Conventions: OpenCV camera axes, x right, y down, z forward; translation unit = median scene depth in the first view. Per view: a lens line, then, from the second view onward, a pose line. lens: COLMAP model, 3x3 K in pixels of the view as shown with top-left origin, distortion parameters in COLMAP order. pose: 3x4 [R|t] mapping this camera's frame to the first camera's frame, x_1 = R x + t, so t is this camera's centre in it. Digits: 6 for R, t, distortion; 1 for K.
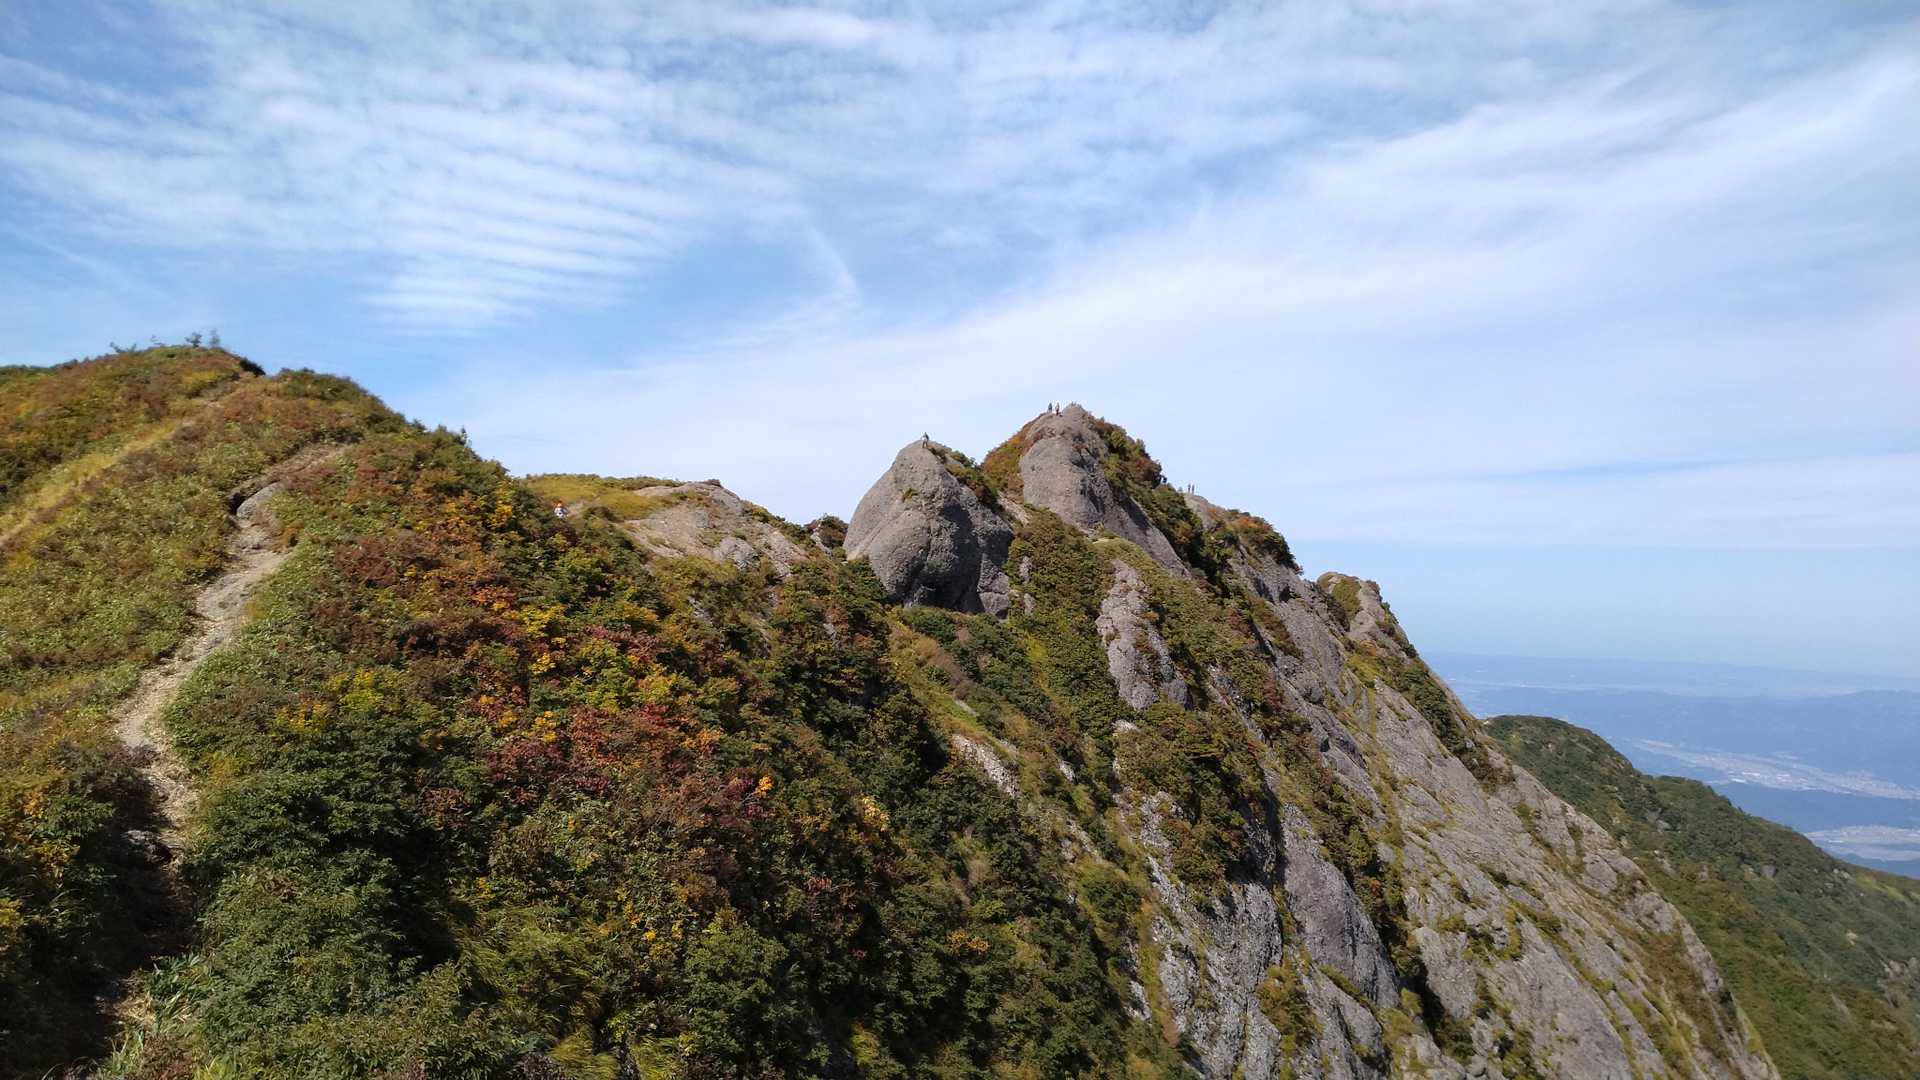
lens RADIAL K [[1674.8, 0, 960.0], [0, 1674.8, 540.0], [0, 0, 1]] dist [-0.002242, -0.000841]
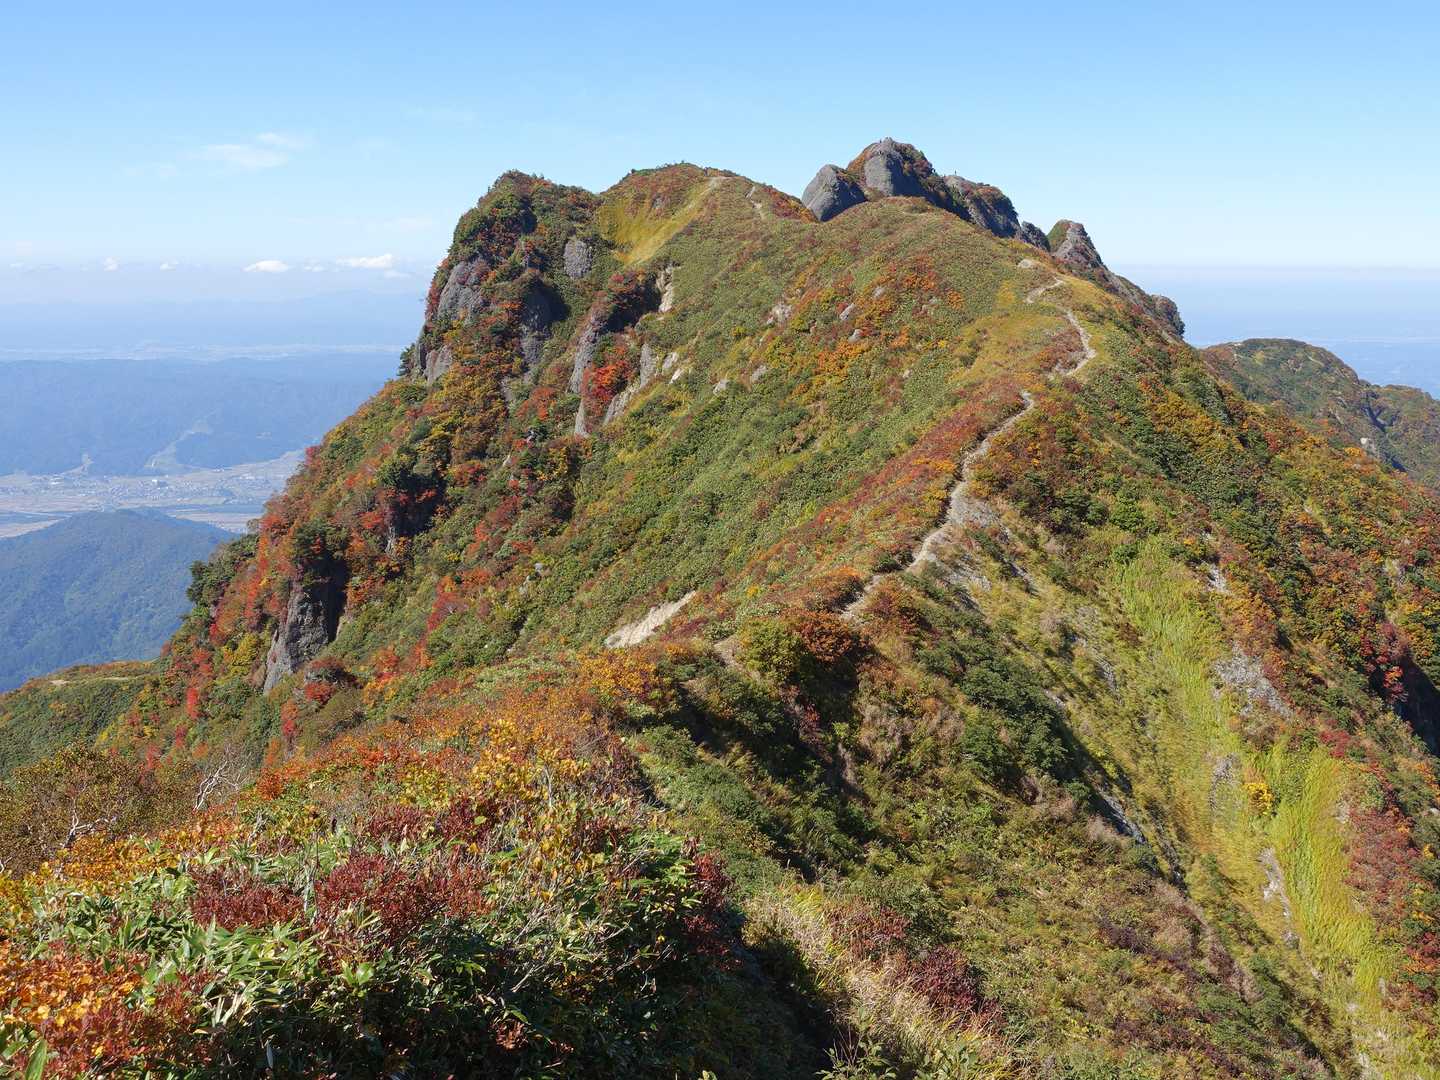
lens RADIAL K [[1586.9, 0, 720.0], [0, 1586.9, 540.0], [0, 0, 1]] dist [0.100695, -0.267432]
pose [[0.998183, -0.026494, -0.054127, -0.035445], [0.036709, 0.979620, 0.197475, 0.008975], [0.047792, -0.199103, 0.978813, -0.791693]]
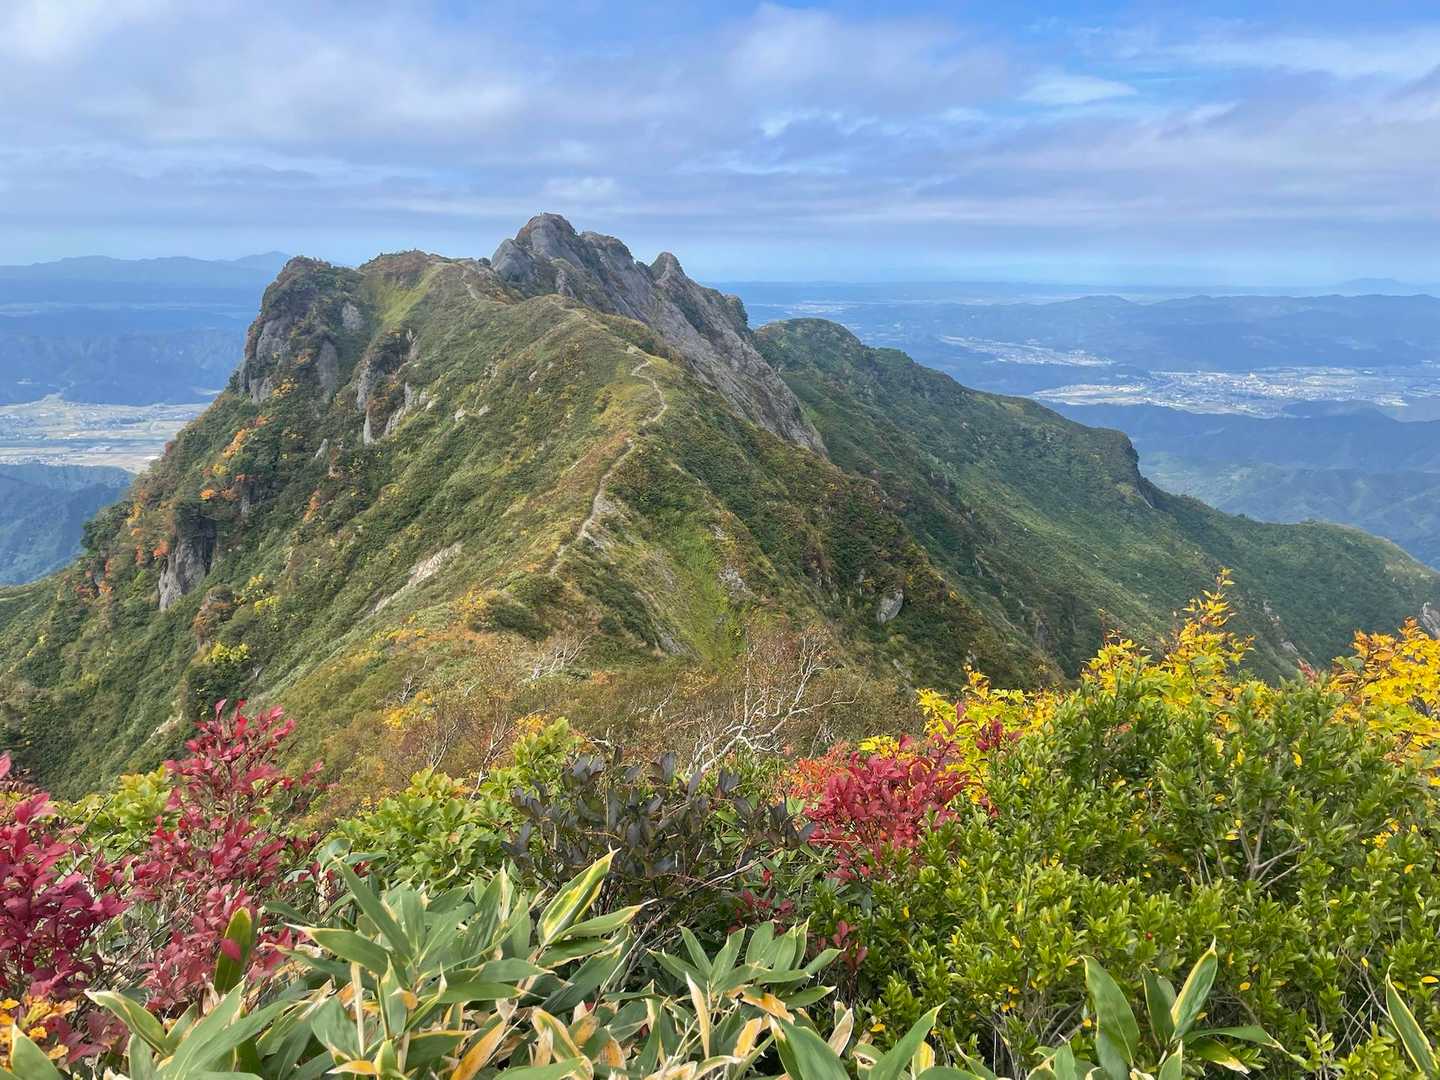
lens RADIAL K [[1159.8, 0, 720.0], [0, 1159.8, 540.0], [0, 0, 1]] dist [0.105759, -0.000882]
pose [[0.979807, -0.073883, 0.185796, -0.049069], [0.019911, 0.960661, 0.277009, -0.067170], [-0.198953, -0.267716, 0.942733, -0.986305]]
